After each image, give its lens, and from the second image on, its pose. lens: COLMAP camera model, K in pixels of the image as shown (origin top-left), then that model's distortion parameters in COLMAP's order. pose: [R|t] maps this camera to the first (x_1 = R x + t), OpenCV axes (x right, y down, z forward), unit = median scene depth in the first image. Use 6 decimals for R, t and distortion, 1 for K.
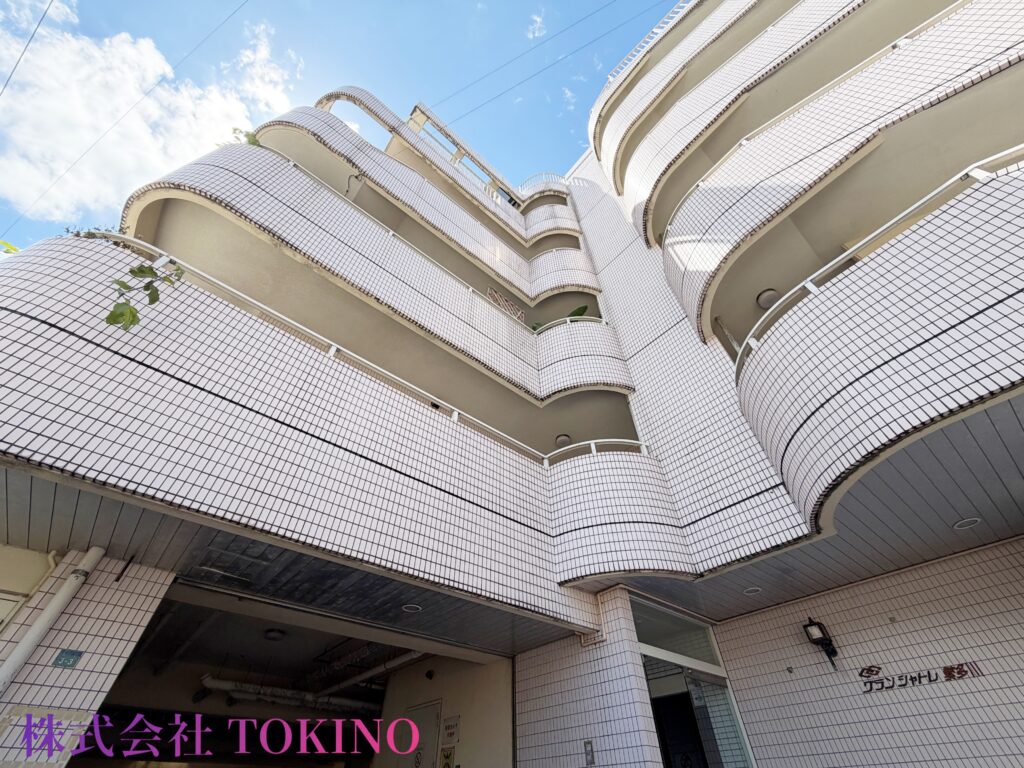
lens RADIAL K [[409.2, 0, 509.8], [0, 409.2, 384.3], [0, 0, 1]] dist [-0.000320, 0.000194]
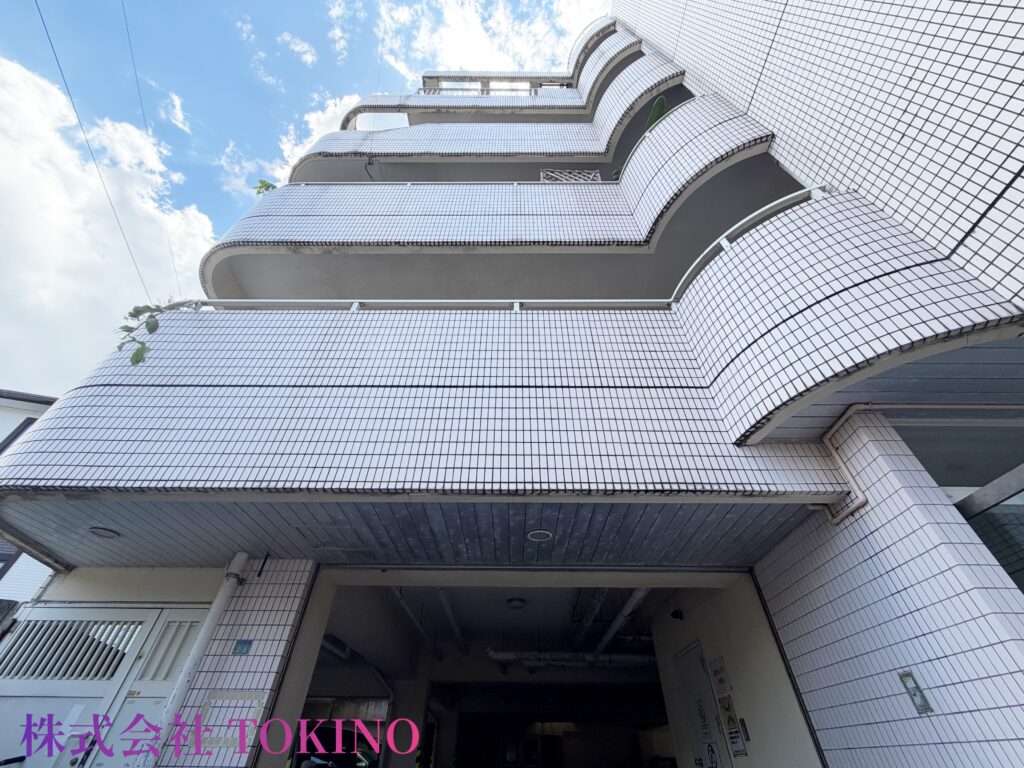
lens RADIAL K [[409.2, 0, 509.8], [0, 409.2, 384.3], [0, 0, 1]] dist [-0.000320, 0.000194]
pose [[0.760662, -0.433961, -0.482776, 0.202886], [0.464304, 0.883463, -0.062575, 0.291071], [0.453669, -0.176556, 0.873506, 0.317618]]
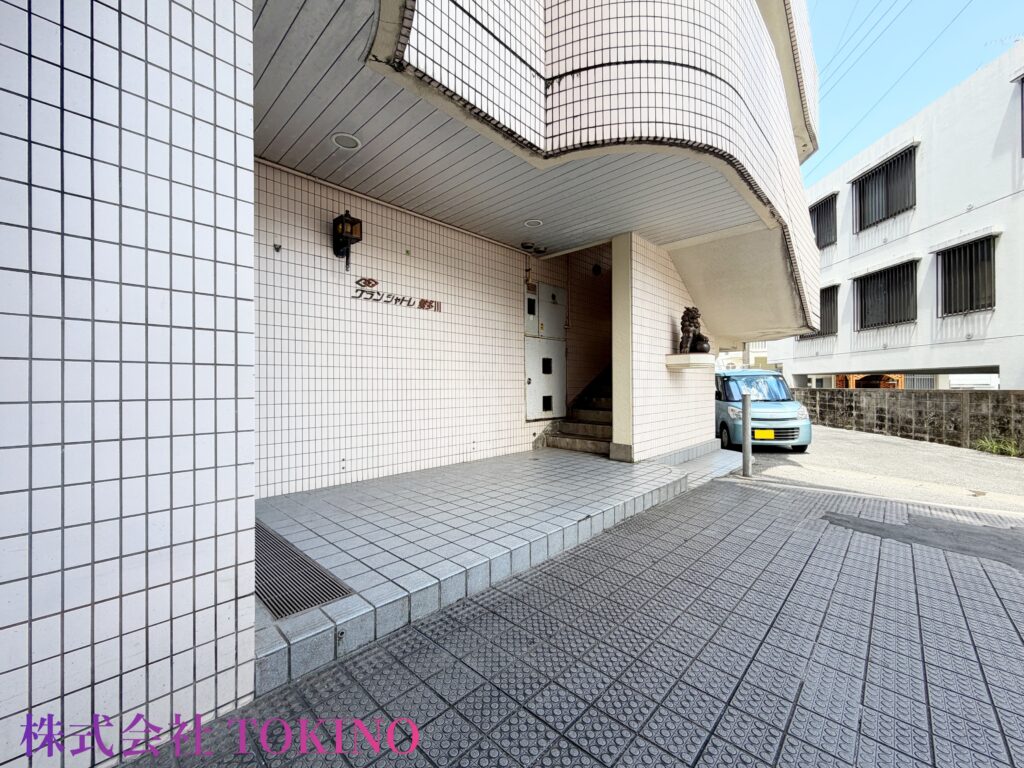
lens RADIAL K [[409.2, 0, 509.8], [0, 409.2, 384.3], [0, 0, 1]] dist [-0.000320, 0.000194]
pose [[-0.107942, 0.010726, 0.994099, -0.041016], [-0.721852, 0.686709, -0.085790, 0.676523], [-0.683577, -0.726853, -0.066382, 0.654951]]
